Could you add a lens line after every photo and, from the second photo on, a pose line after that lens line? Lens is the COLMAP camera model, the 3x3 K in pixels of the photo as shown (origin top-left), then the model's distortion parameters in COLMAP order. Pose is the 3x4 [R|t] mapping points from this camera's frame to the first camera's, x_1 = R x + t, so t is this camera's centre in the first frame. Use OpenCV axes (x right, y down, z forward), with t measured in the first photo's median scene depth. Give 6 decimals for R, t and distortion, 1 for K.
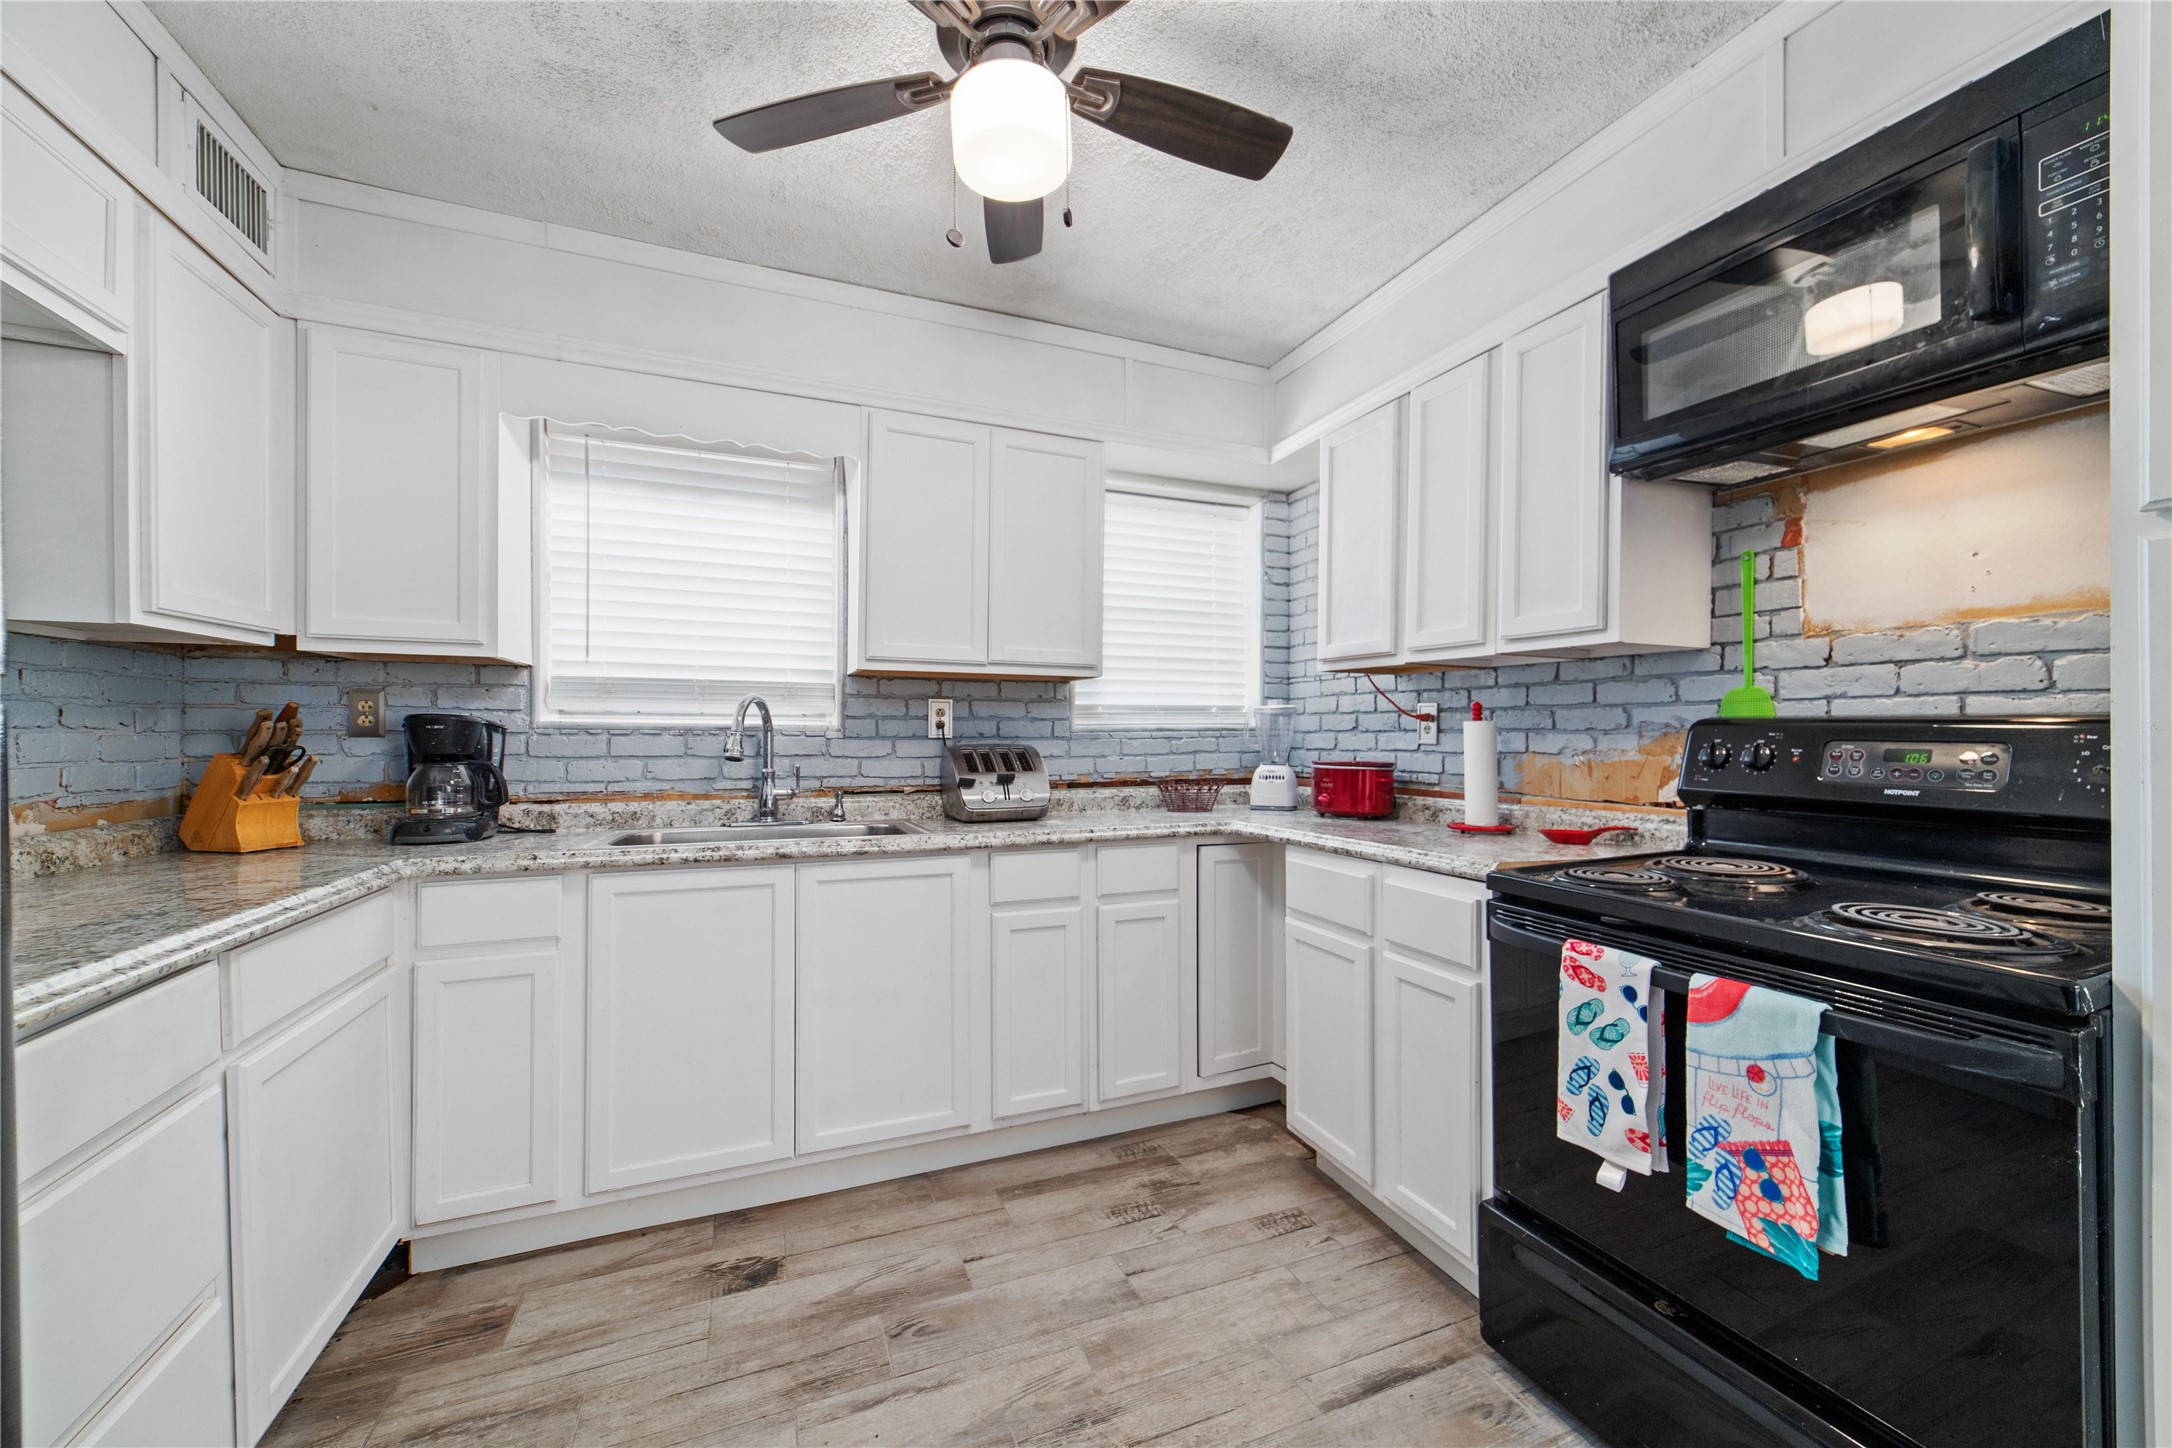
lens RADIAL K [[823.6, 0, 1097.7], [0, 823.6, 740.2], [0, 0, 1]] dist [-0.001150, -0.000100]
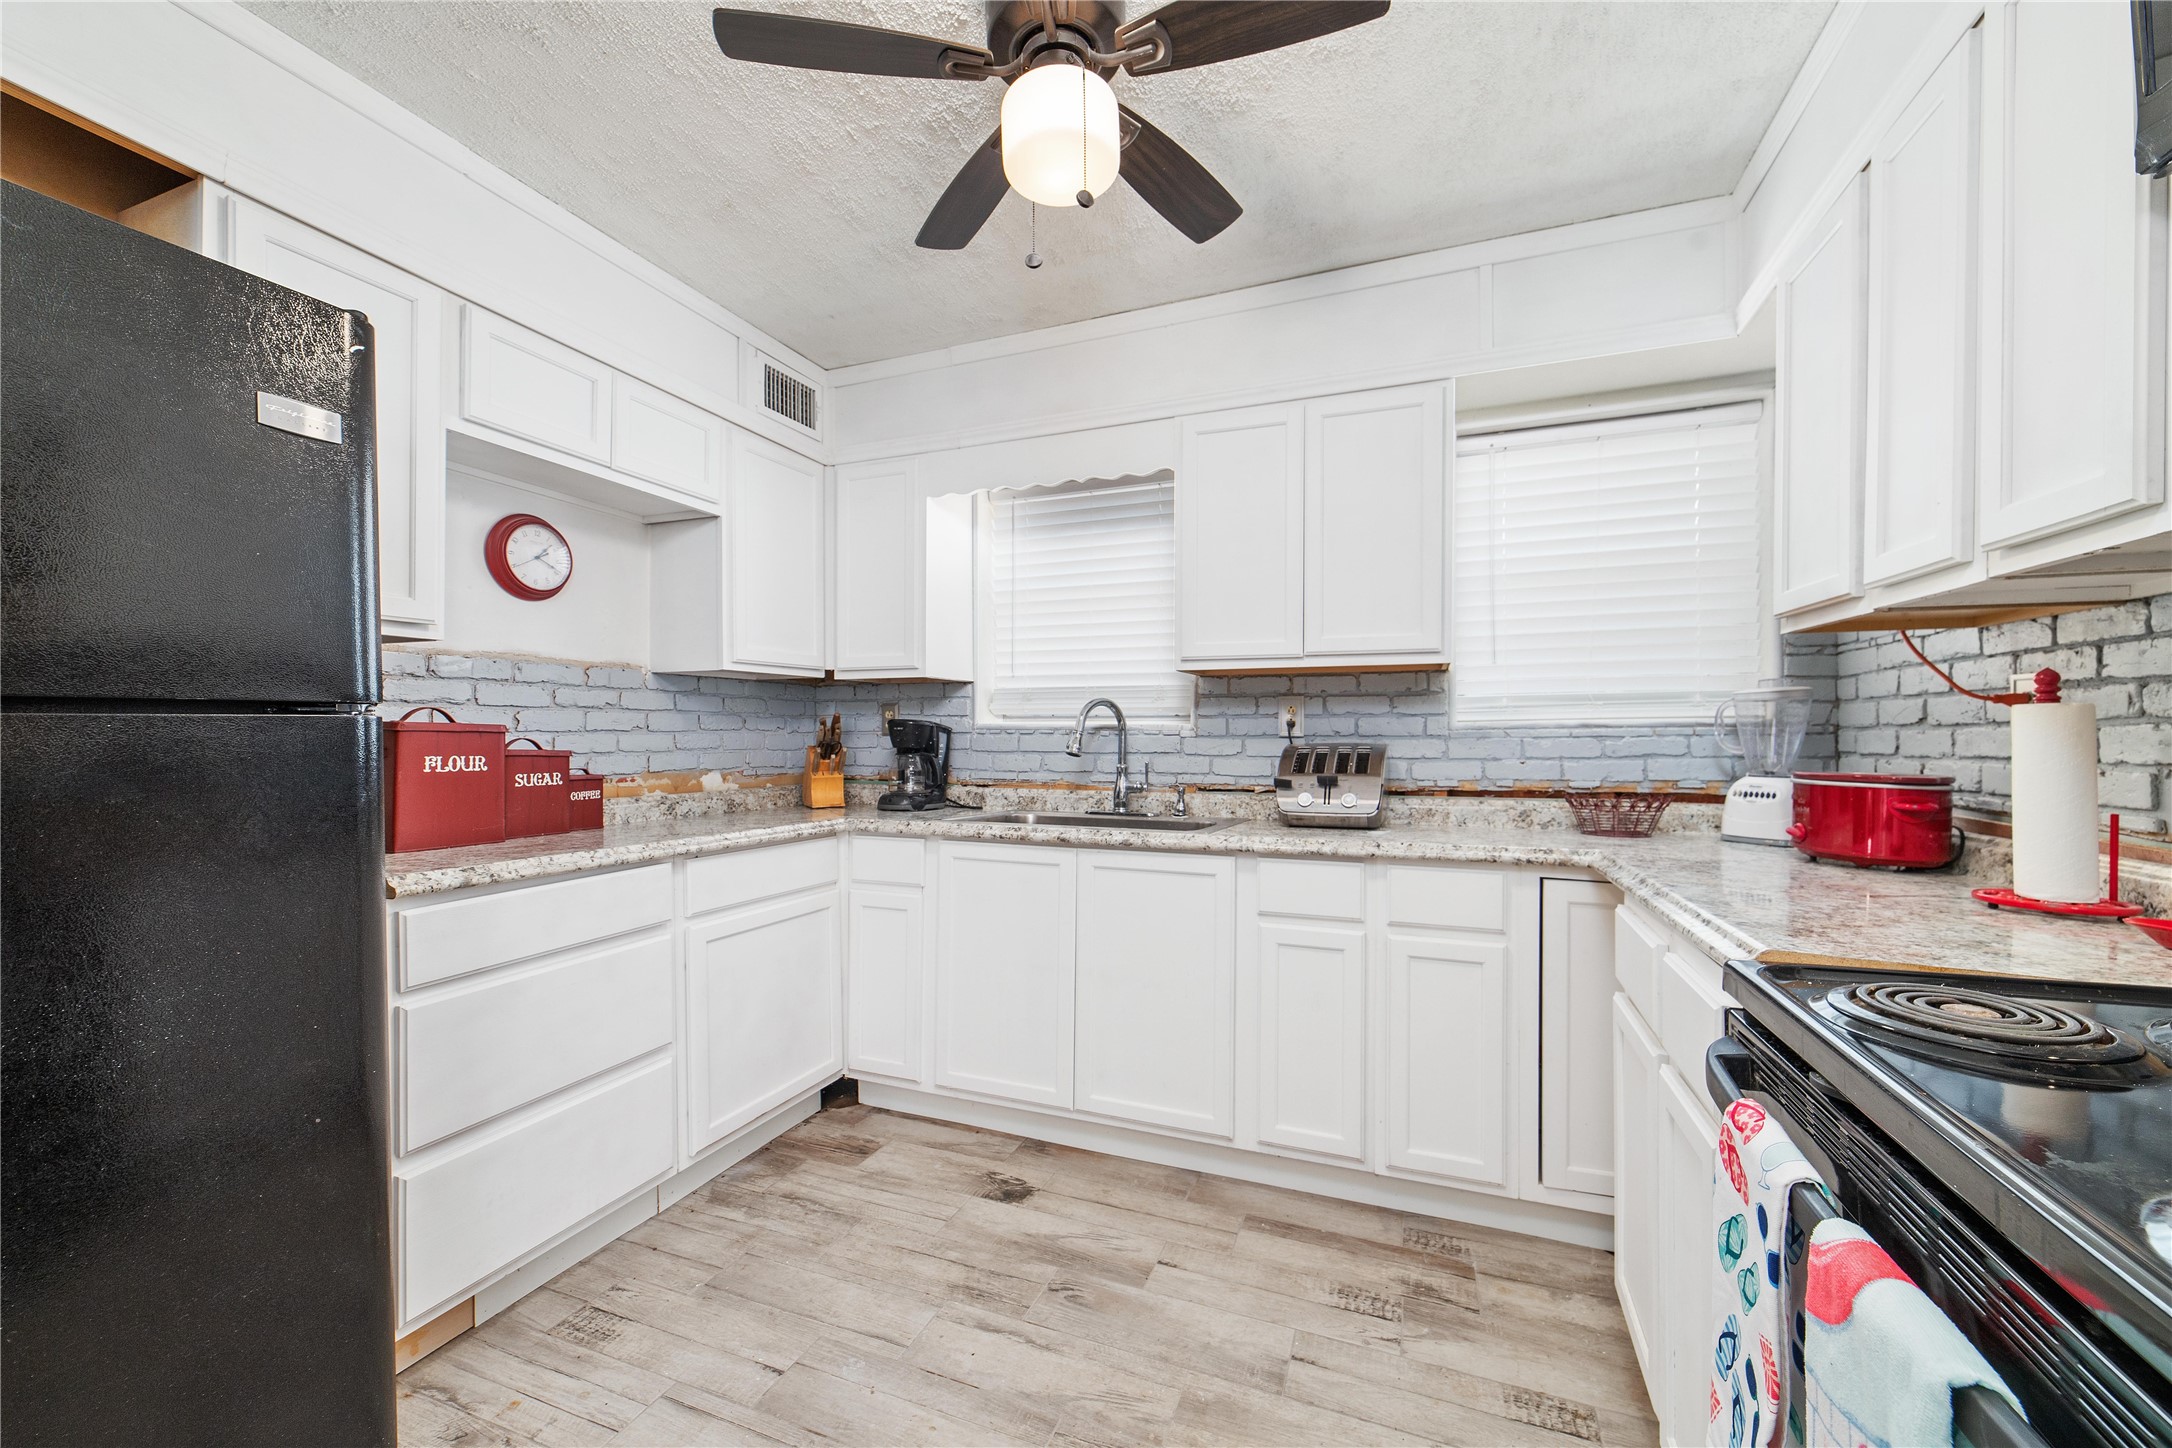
lens RADIAL K [[834.6, 0, 1099.8], [0, 834.6, 739.1], [0, 0, 1]] dist [-0.007667, 0.000096]
pose [[0.716457, 0.001484, -0.697630, 0.400165], [-0.003607, 0.999992, -0.001577, 0.002929], [0.697622, 0.003646, 0.716457, 0.187023]]
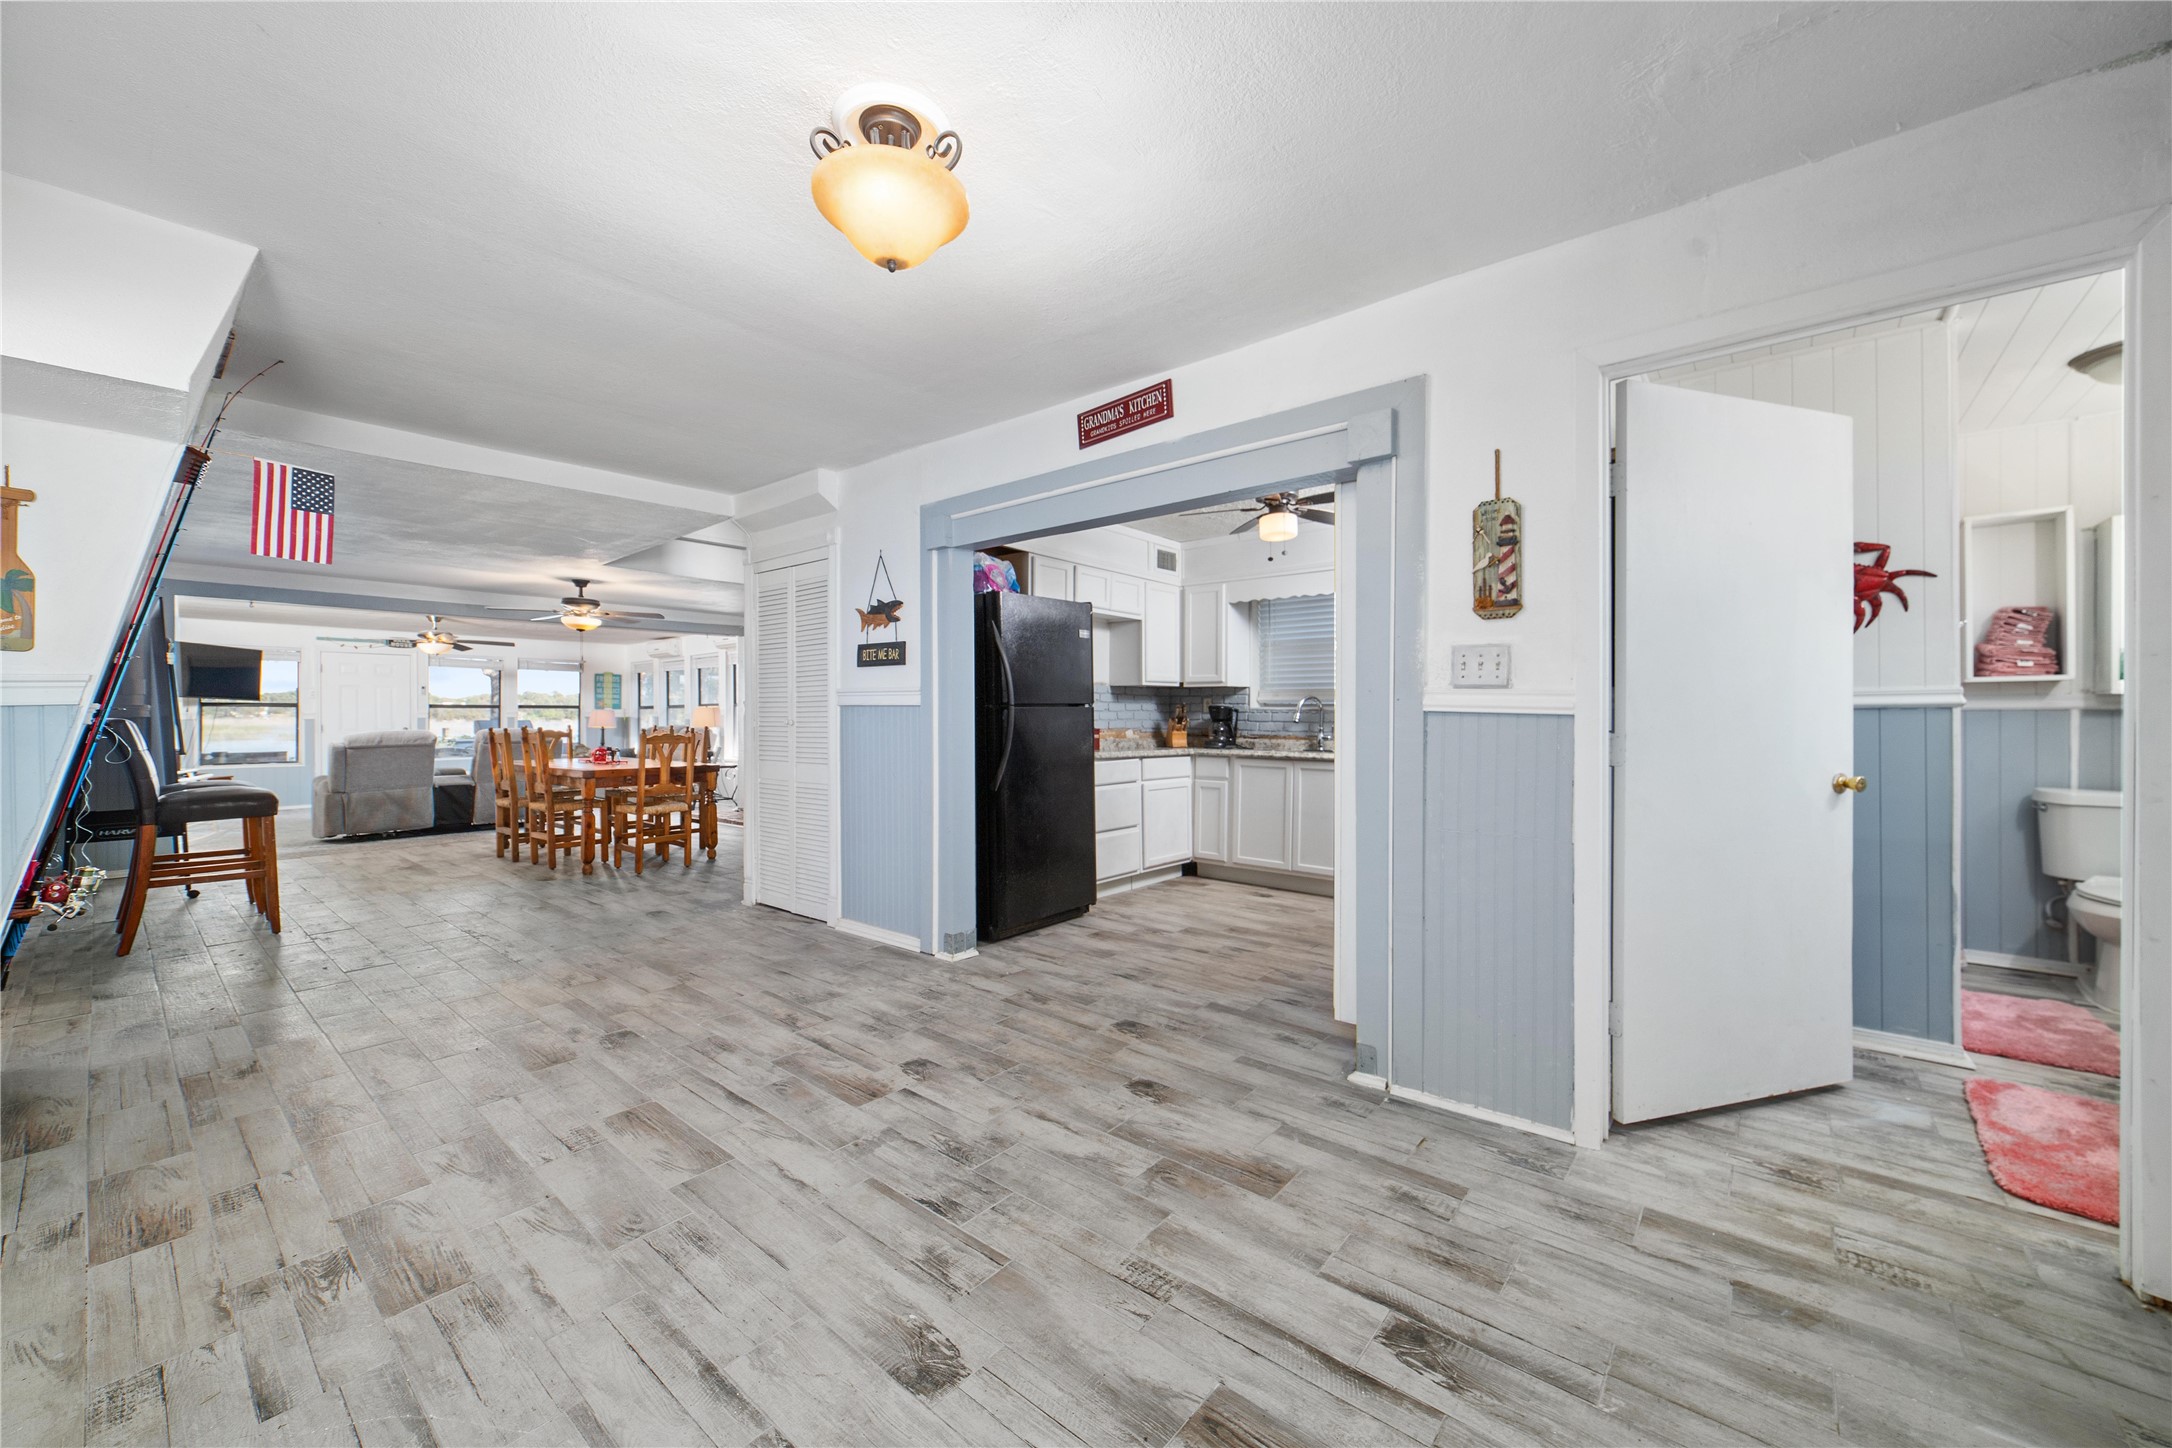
lens RADIAL K [[838.4, 0, 1057.7], [0, 838.4, 708.5], [0, 0, 1]] dist [0.020832, 0.000128]
pose [[0.443021, -0.001692, -0.896510, 1.519279], [-0.007916, 0.999952, -0.005799, 0.000576], [0.896476, 0.009666, 0.442986, -0.787284]]
